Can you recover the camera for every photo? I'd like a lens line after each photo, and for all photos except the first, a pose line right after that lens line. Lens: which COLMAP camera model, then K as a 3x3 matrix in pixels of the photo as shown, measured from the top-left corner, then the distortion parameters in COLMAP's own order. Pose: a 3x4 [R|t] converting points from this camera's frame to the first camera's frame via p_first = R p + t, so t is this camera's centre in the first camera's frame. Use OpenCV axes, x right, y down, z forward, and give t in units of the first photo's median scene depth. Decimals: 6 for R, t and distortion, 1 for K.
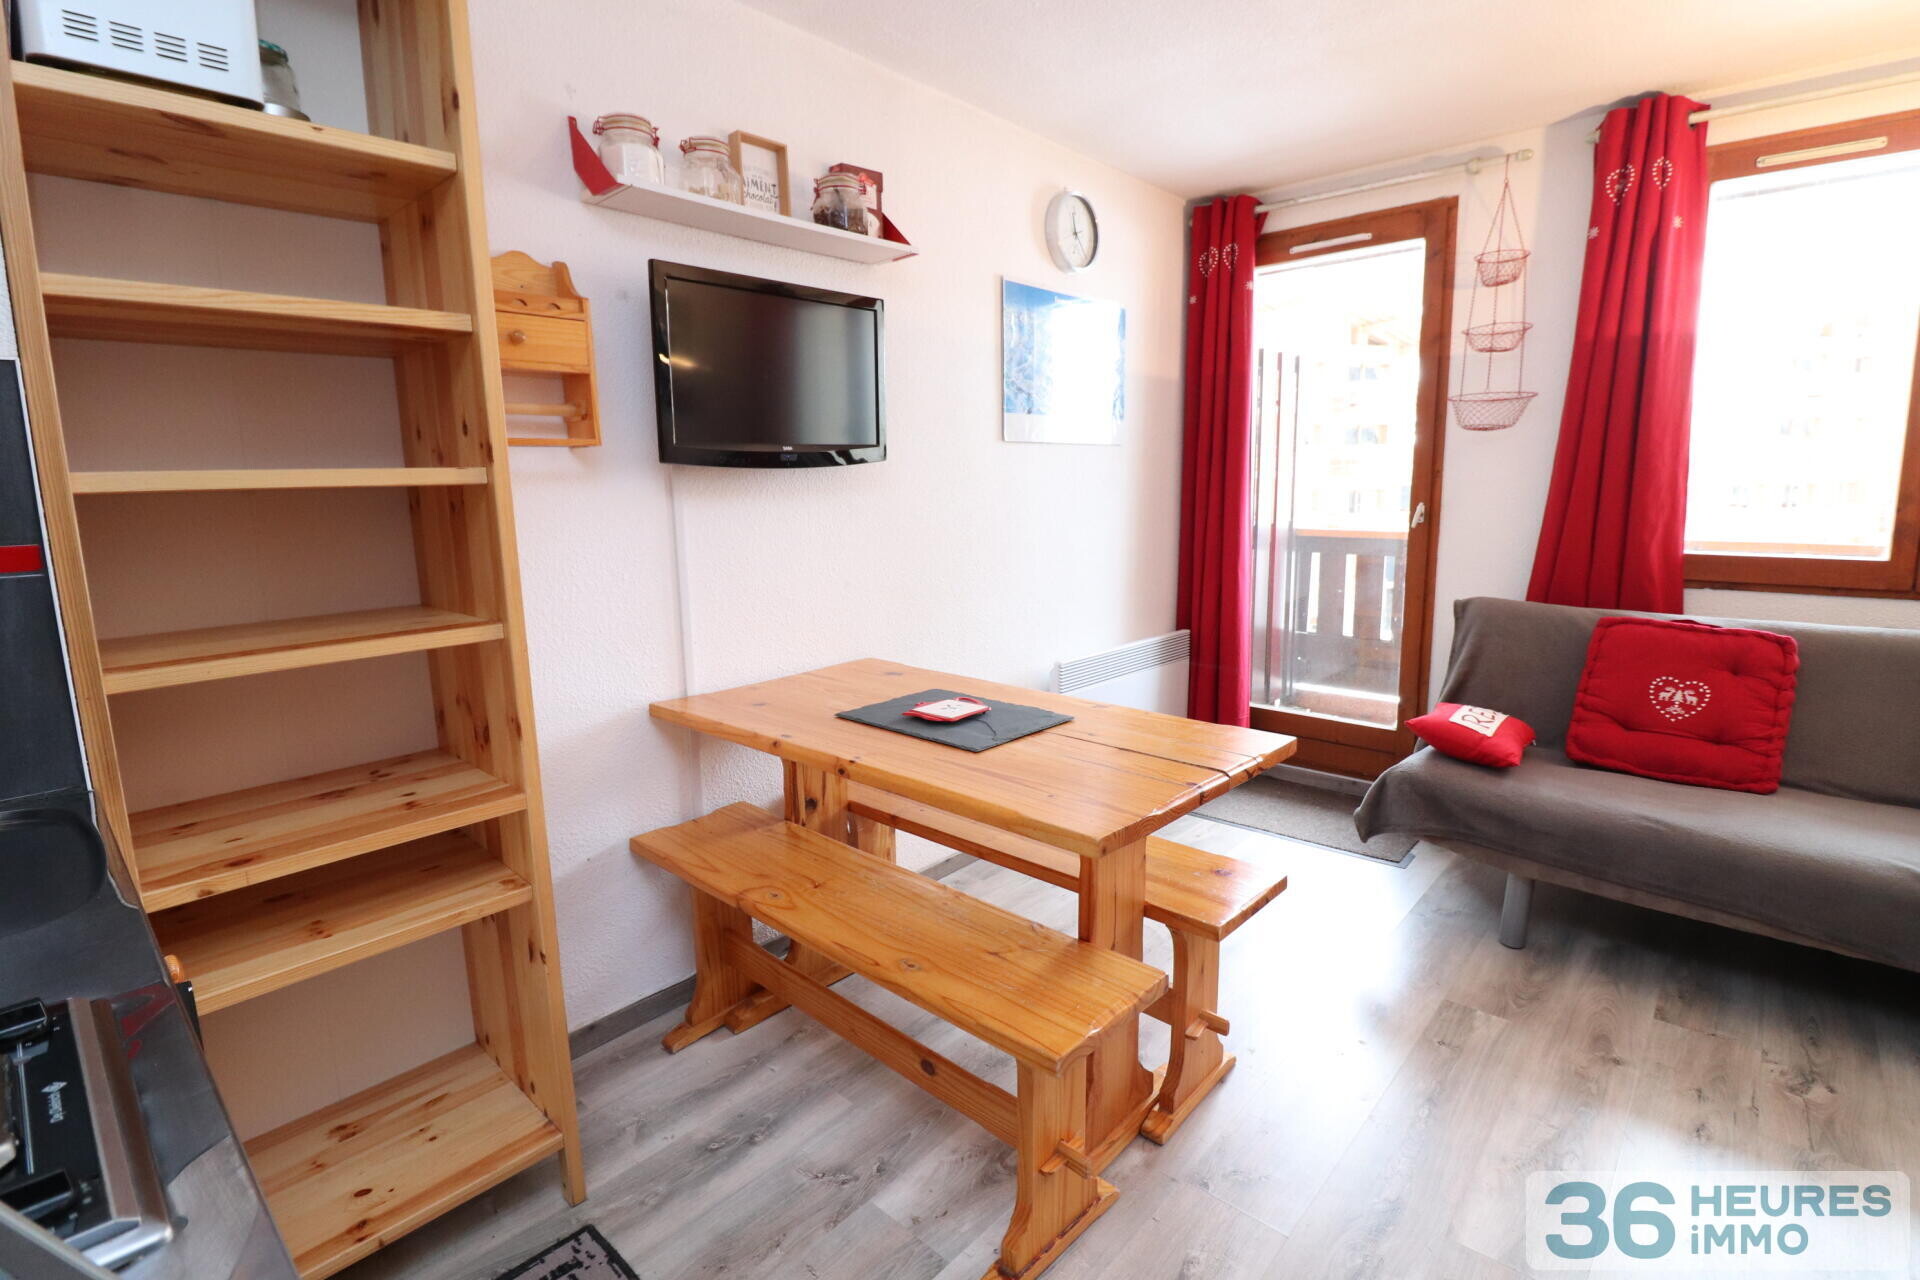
lens RADIAL K [[893.3, 0, 971.5], [0, 893.3, 623.4], [0, 0, 1]] dist [-0.000275, -0.010594]
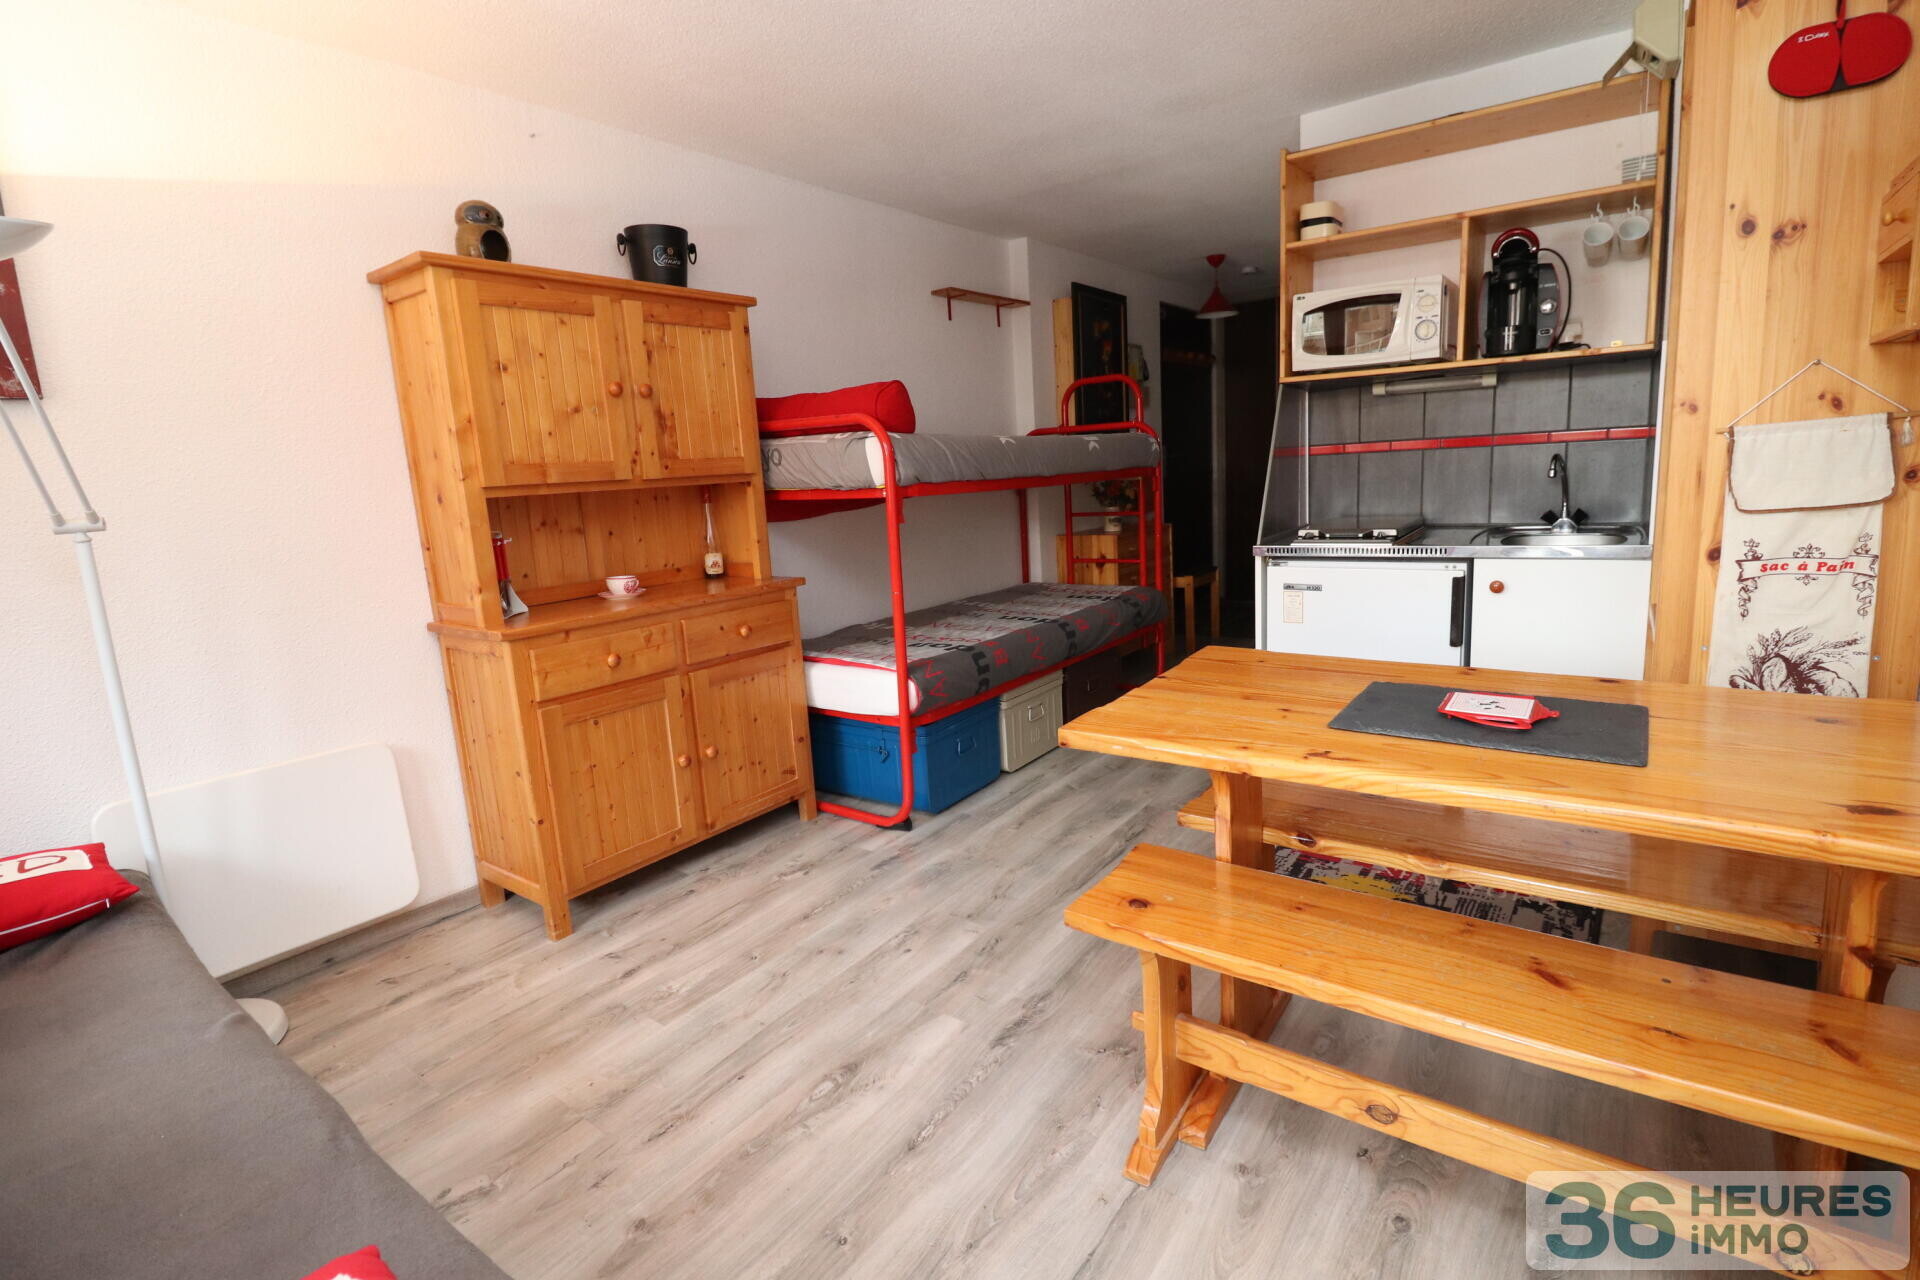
lens RADIAL K [[893.3, 0, 971.5], [0, 893.3, 623.4], [0, 0, 1]] dist [-0.000275, -0.010594]
pose [[-0.991308, 0.093908, -0.092142, 0.378646], [0.058982, 0.943256, 0.326786, -0.196367], [0.117602, 0.318511, -0.940596, 1.315822]]
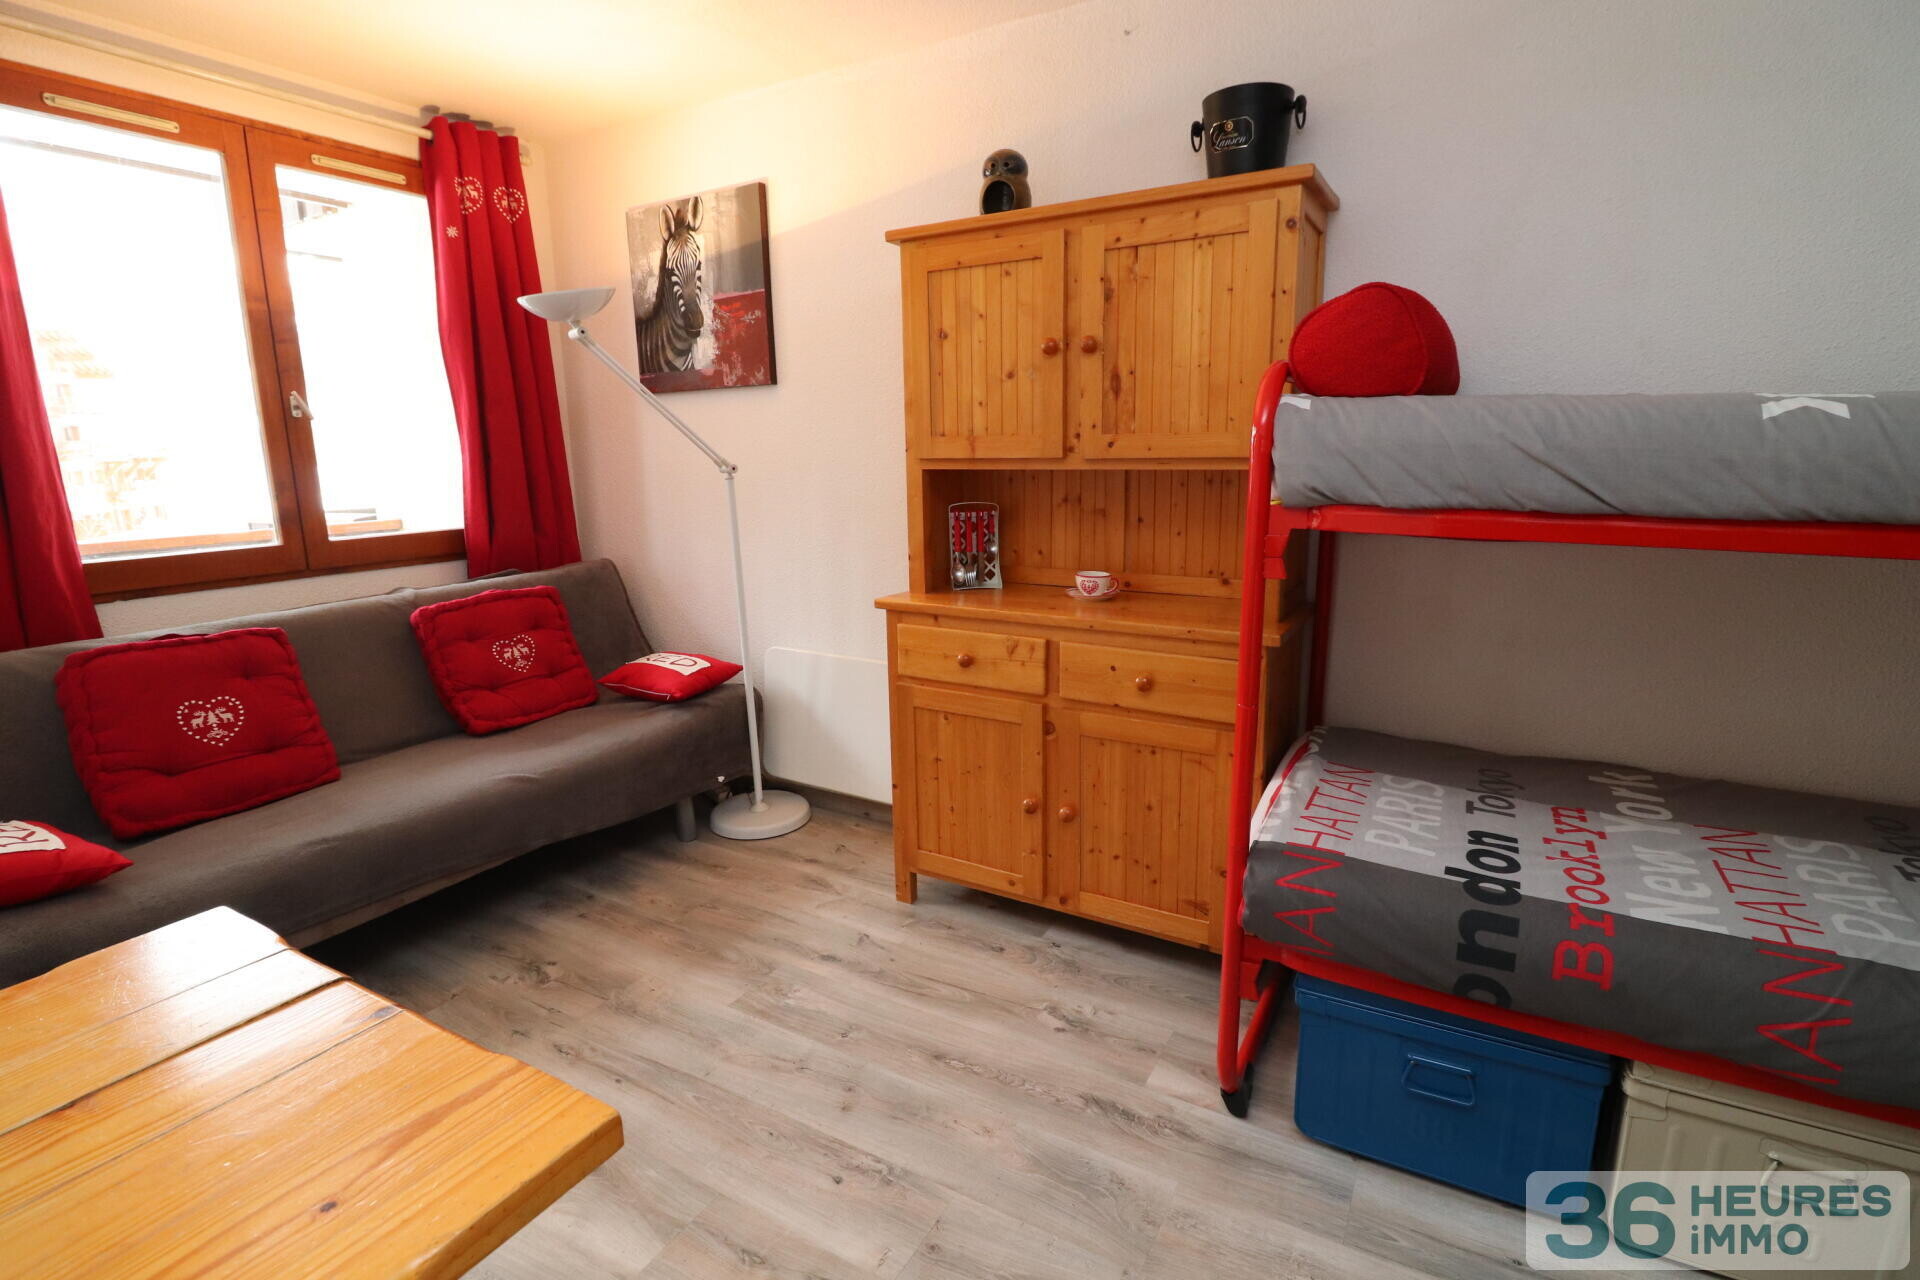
lens RADIAL K [[893.3, 0, 971.5], [0, 893.3, 623.4], [0, 0, 1]] dist [-0.000275, -0.010594]
pose [[-0.217866, -0.168768, 0.961276, -0.204855], [0.168302, 0.963684, 0.207335, -0.066595], [-0.961358, 0.206956, -0.181550, 0.437247]]
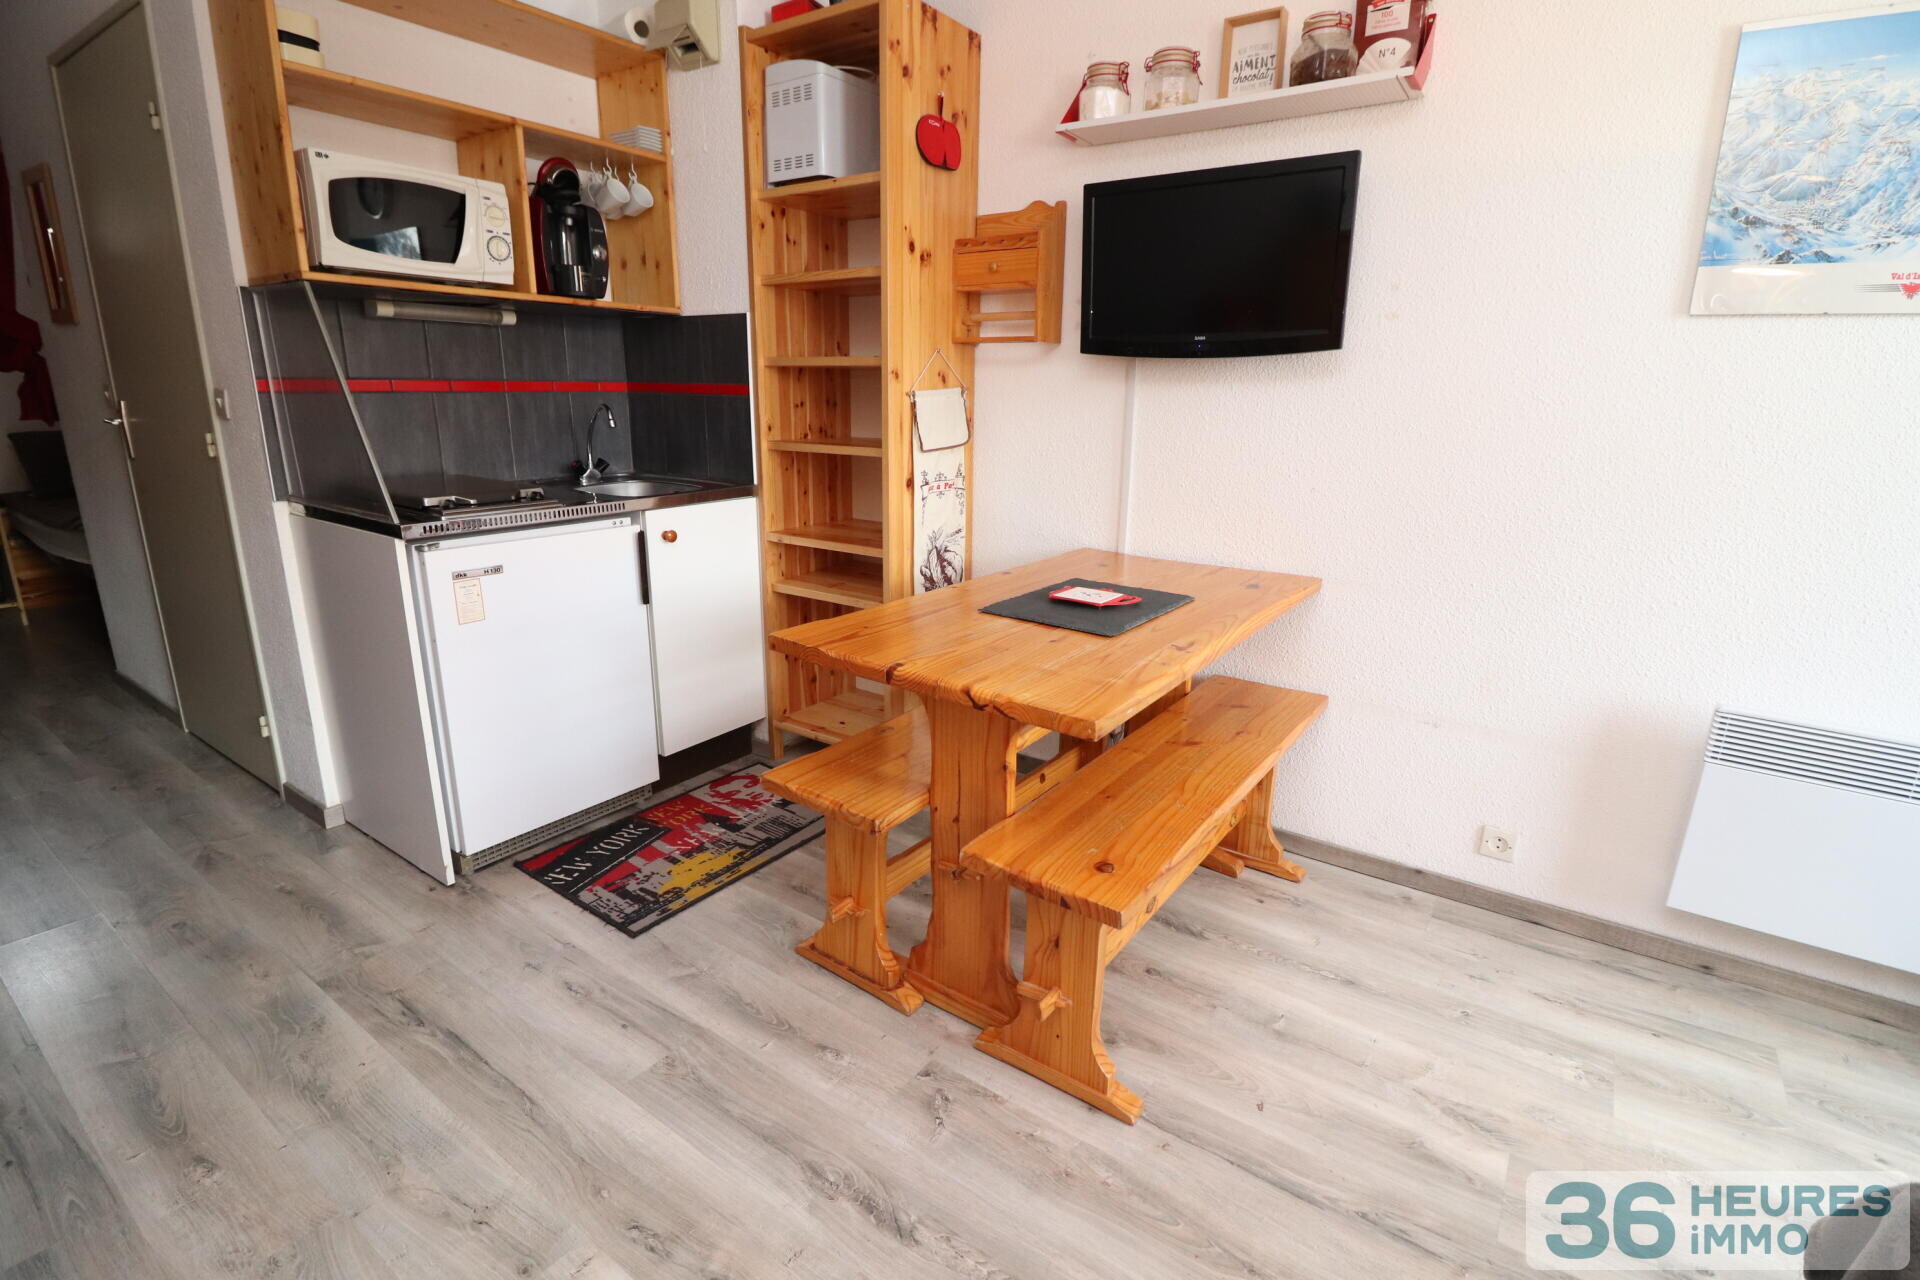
lens RADIAL K [[893.3, 0, 971.5], [0, 893.3, 623.4], [0, 0, 1]] dist [-0.000275, -0.010594]
pose [[0.127863, 0.277699, -0.952121, 0.757606], [-0.175450, 0.951194, 0.253867, -0.089170], [0.976150, 0.134589, 0.170344, 0.556085]]
